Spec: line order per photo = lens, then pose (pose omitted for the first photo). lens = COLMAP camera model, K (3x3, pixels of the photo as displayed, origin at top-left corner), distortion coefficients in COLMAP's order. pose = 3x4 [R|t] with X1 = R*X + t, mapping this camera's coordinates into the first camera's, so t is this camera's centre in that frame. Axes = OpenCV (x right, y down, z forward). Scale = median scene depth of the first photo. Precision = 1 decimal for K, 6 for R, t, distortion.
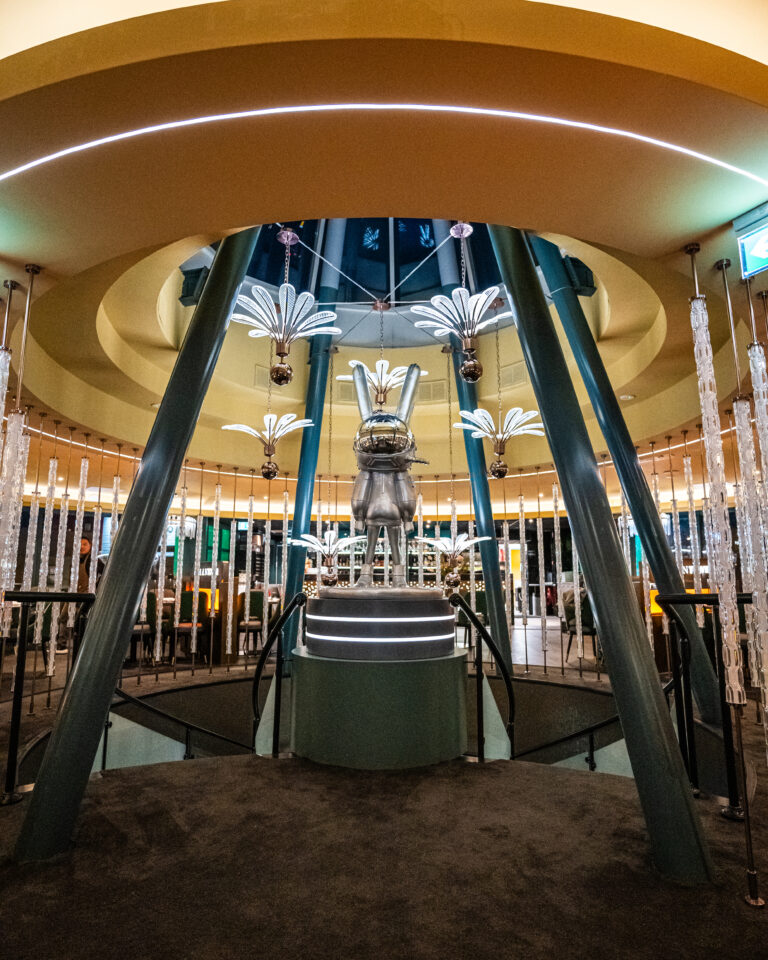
lens RADIAL K [[558.9, 0, 384.0], [0, 558.9, 480.0], [0, 0, 1]] dist [-0.033012, 0.000658]
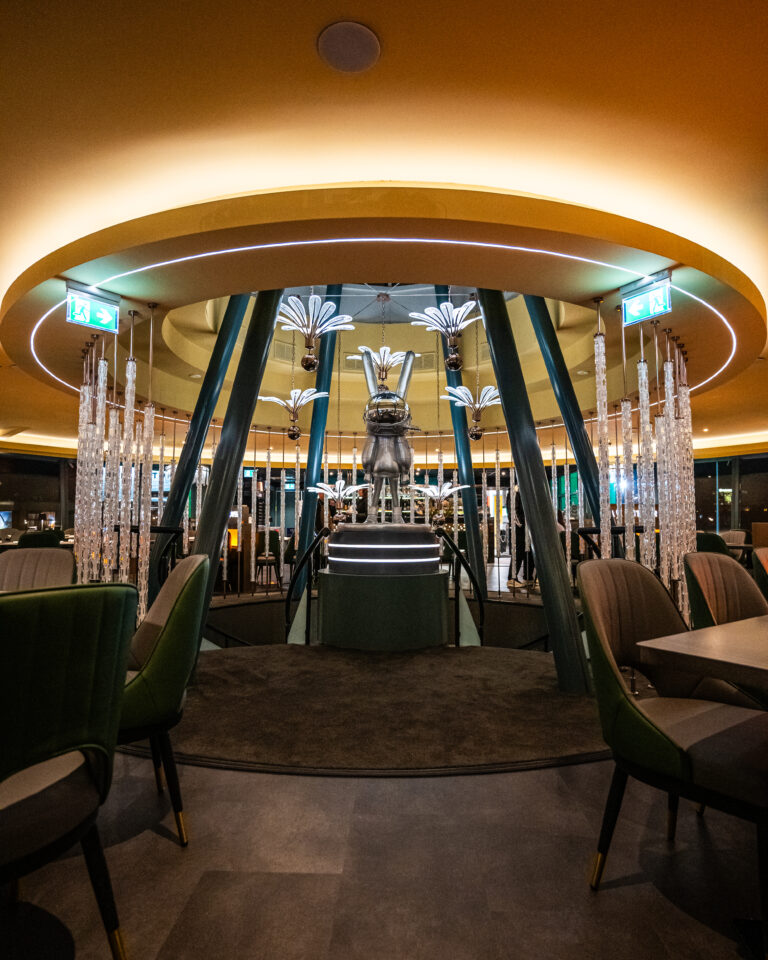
lens RADIAL K [[606.3, 0, 384.0], [0, 606.3, 480.0], [0, 0, 1]] dist [-0.000288, -0.000149]
pose [[0.999629, 0.000839, 0.027232, -0.041101], [-0.003558, 0.994988, 0.099931, -0.049835], [-0.027012, -0.099991, 0.994622, -0.382052]]
